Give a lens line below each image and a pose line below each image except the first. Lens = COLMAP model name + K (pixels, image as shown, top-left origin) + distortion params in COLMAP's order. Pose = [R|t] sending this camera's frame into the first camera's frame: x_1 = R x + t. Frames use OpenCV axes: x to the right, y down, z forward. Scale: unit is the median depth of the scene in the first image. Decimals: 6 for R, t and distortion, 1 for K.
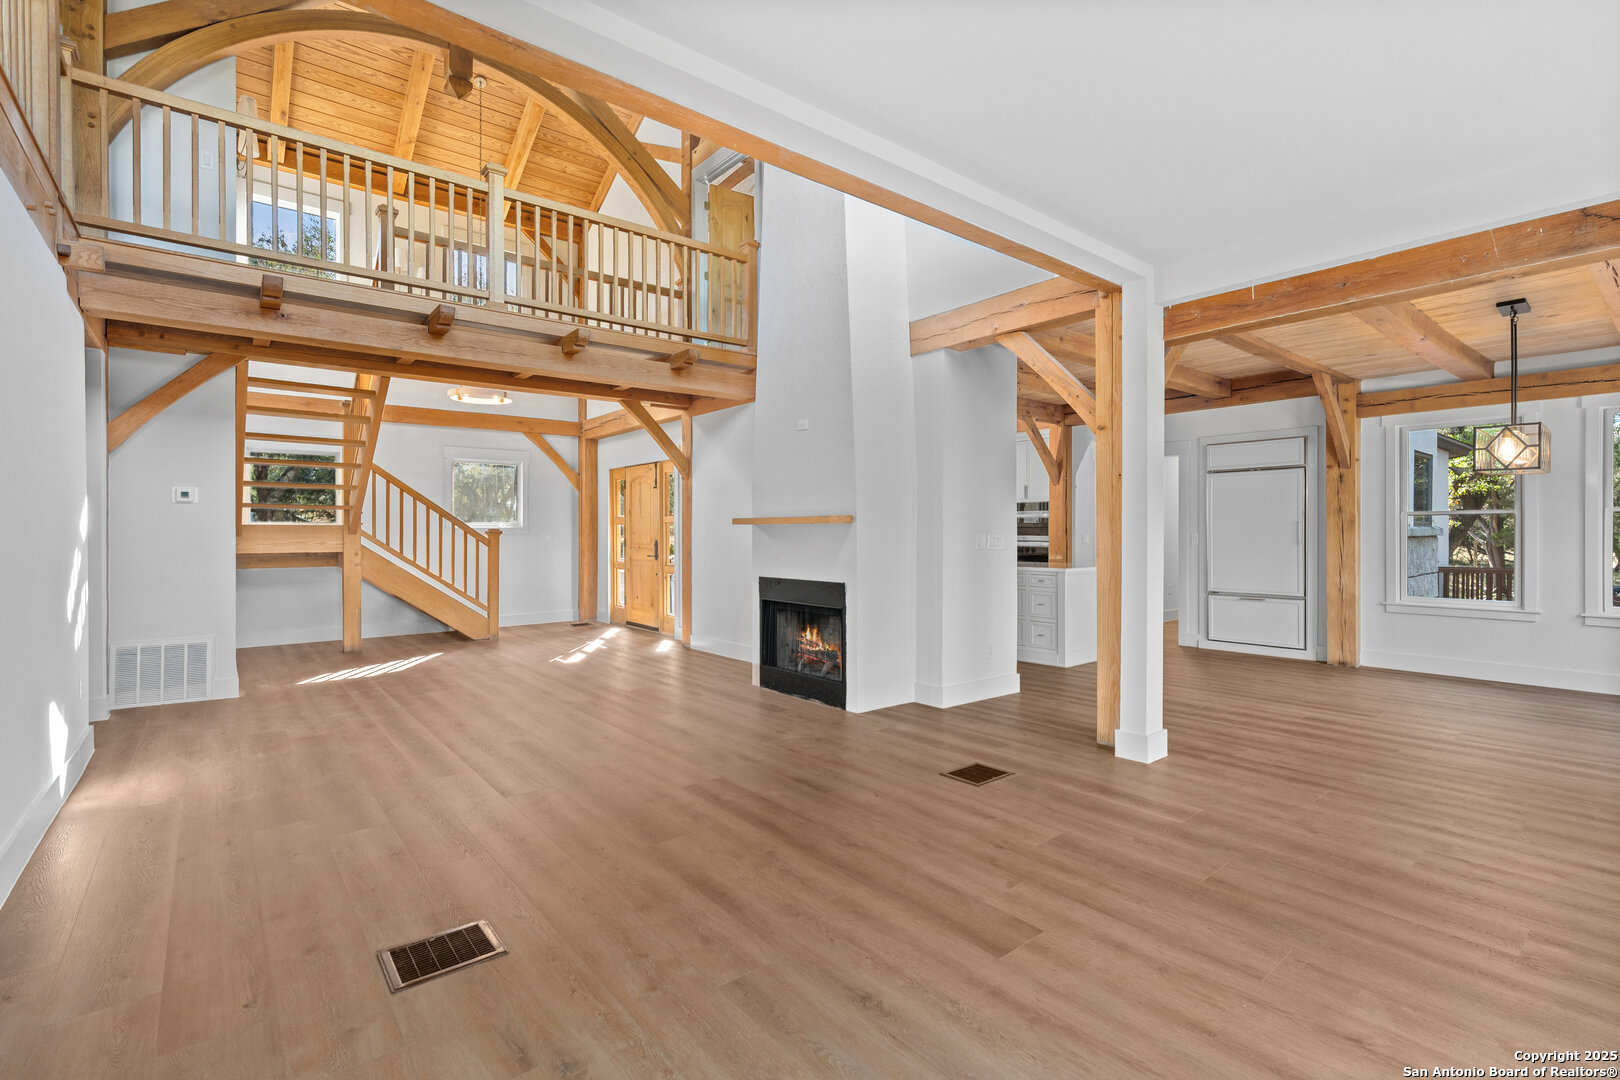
lens RADIAL K [[733.1, 0, 810.4], [0, 733.1, 535.6], [0, 0, 1]] dist [-0.010675, 0.003588]
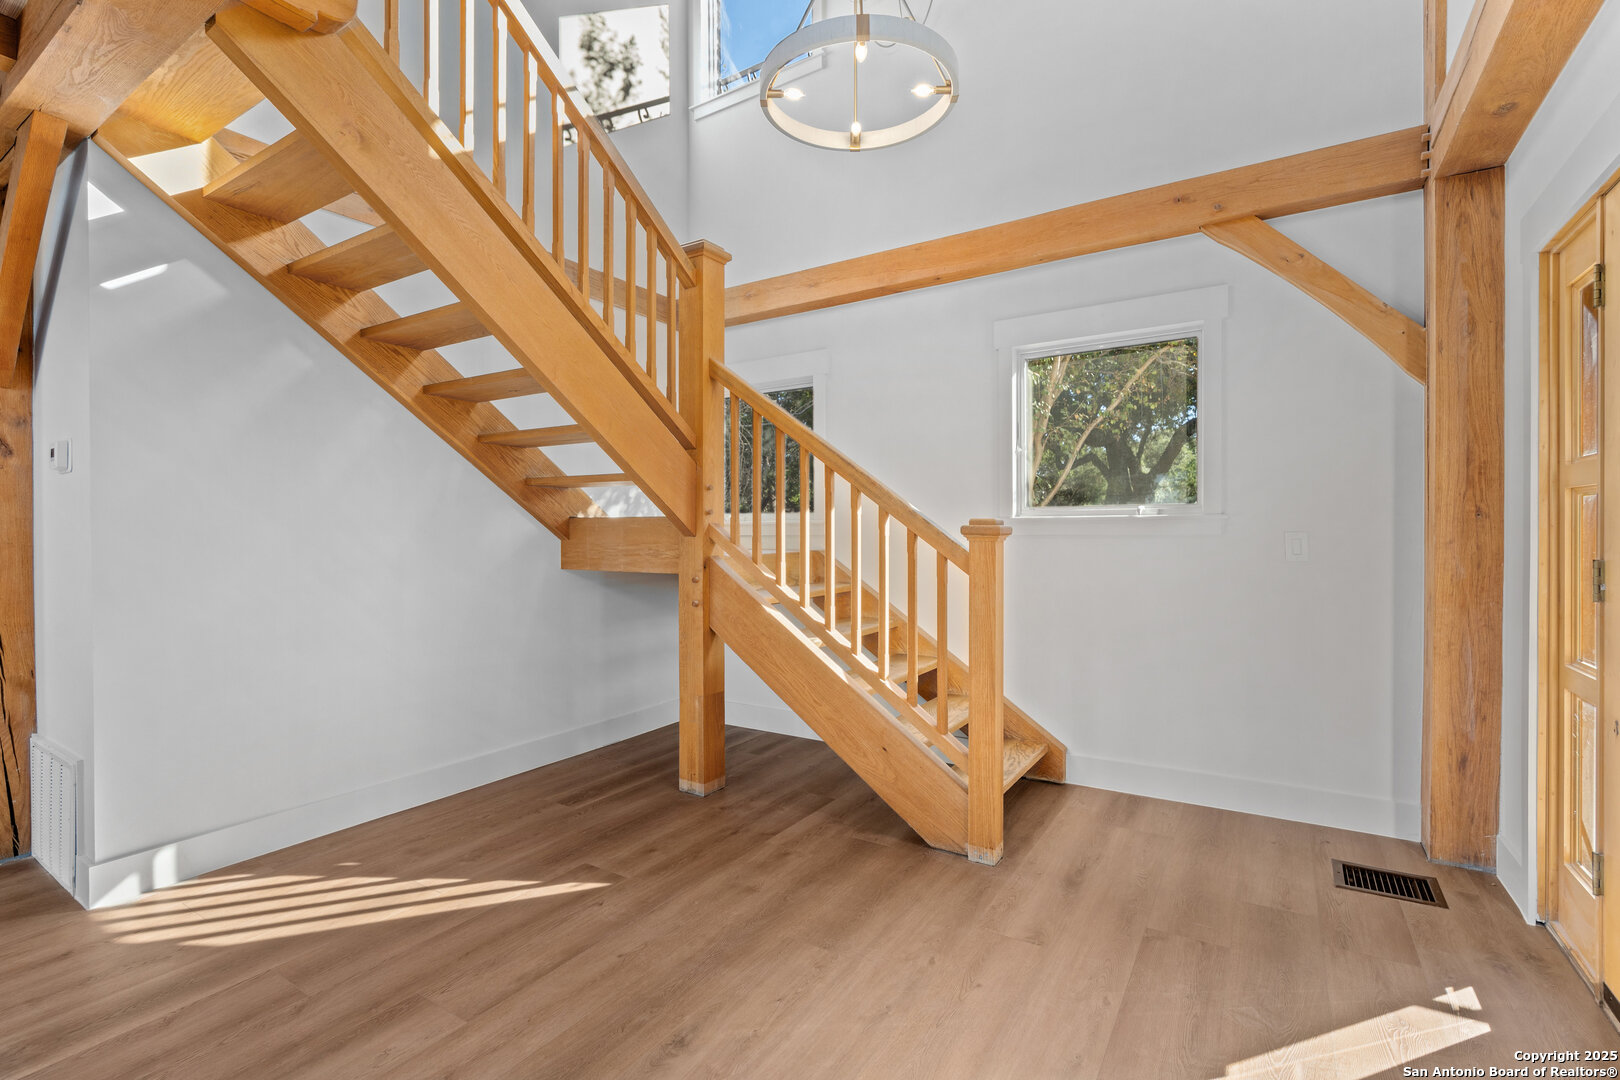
lens RADIAL K [[733.1, 0, 821.1], [0, 733.1, 534.5], [0, 0, 1]] dist [-0.010675, 0.003588]
pose [[0.317489, 0.006115, -0.948242, -0.224712], [-0.000760, 0.999981, 0.006194, -0.007793], [0.948262, -0.001246, 0.317487, 1.244644]]
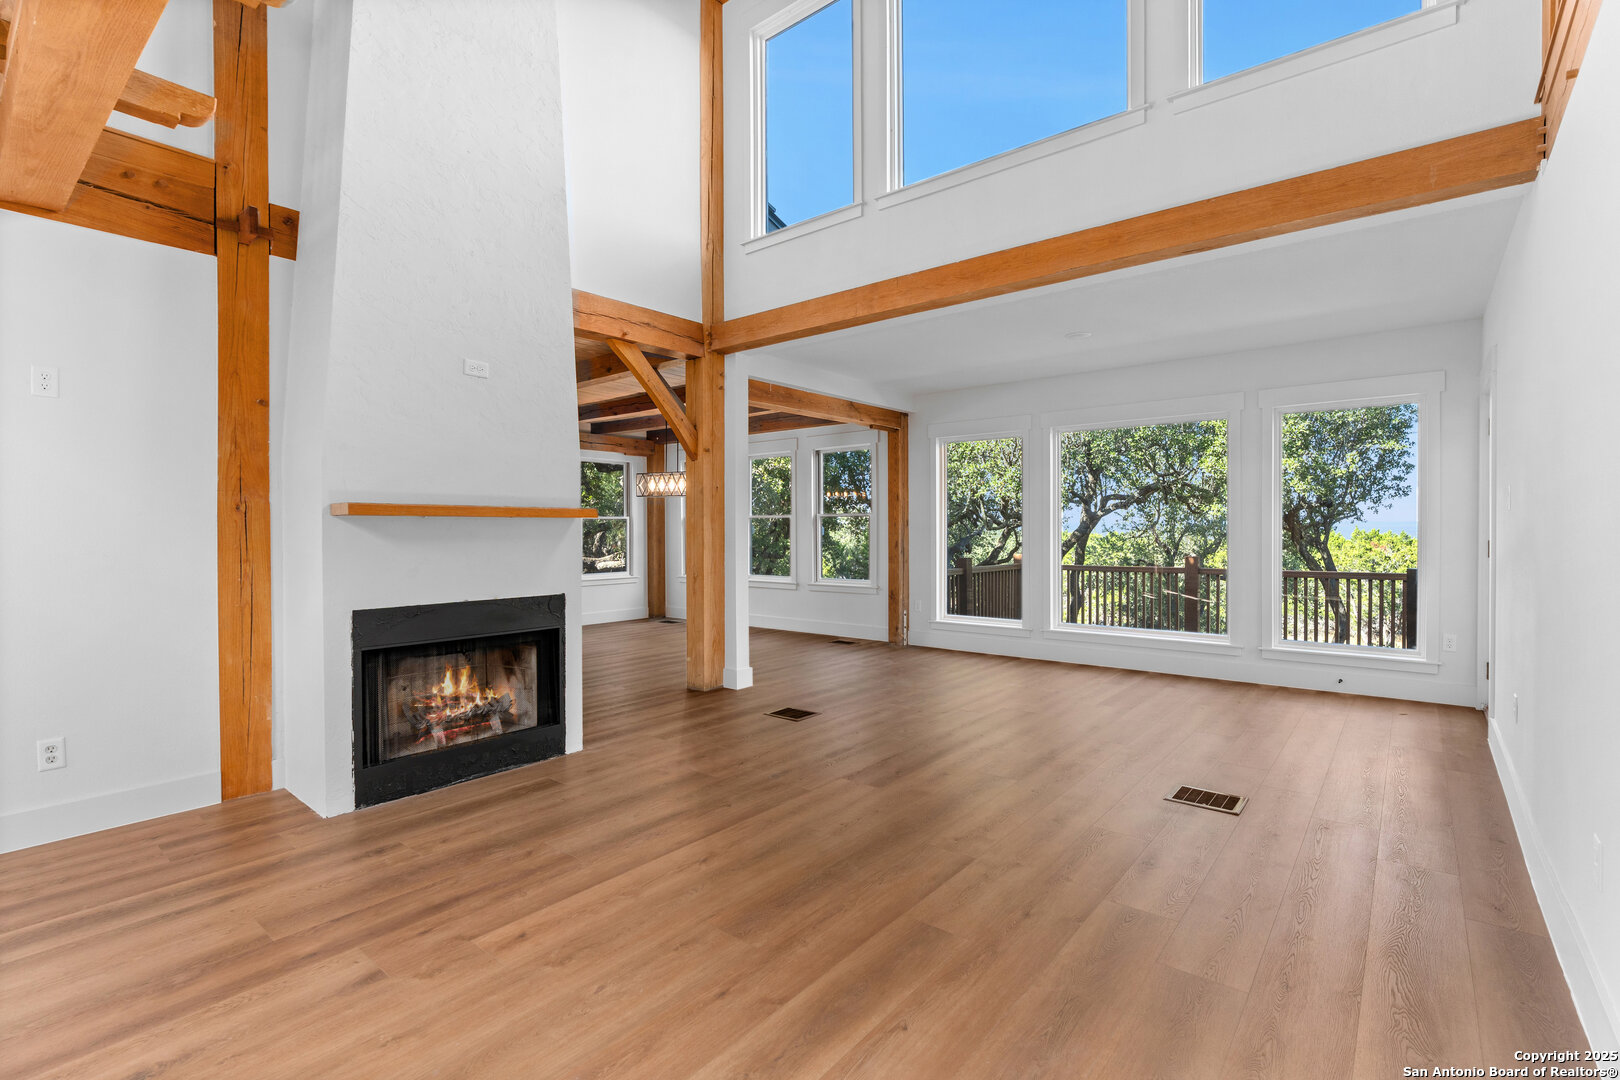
lens RADIAL K [[733.1, 0, 799.3], [0, 733.1, 539.6], [0, 0, 1]] dist [-0.010675, 0.003588]
pose [[-0.189602, -0.010469, 0.981805, -0.677578], [0.006769, 0.999905, 0.011970, -0.001096], [-0.981838, 0.008915, -0.189513, 0.790299]]
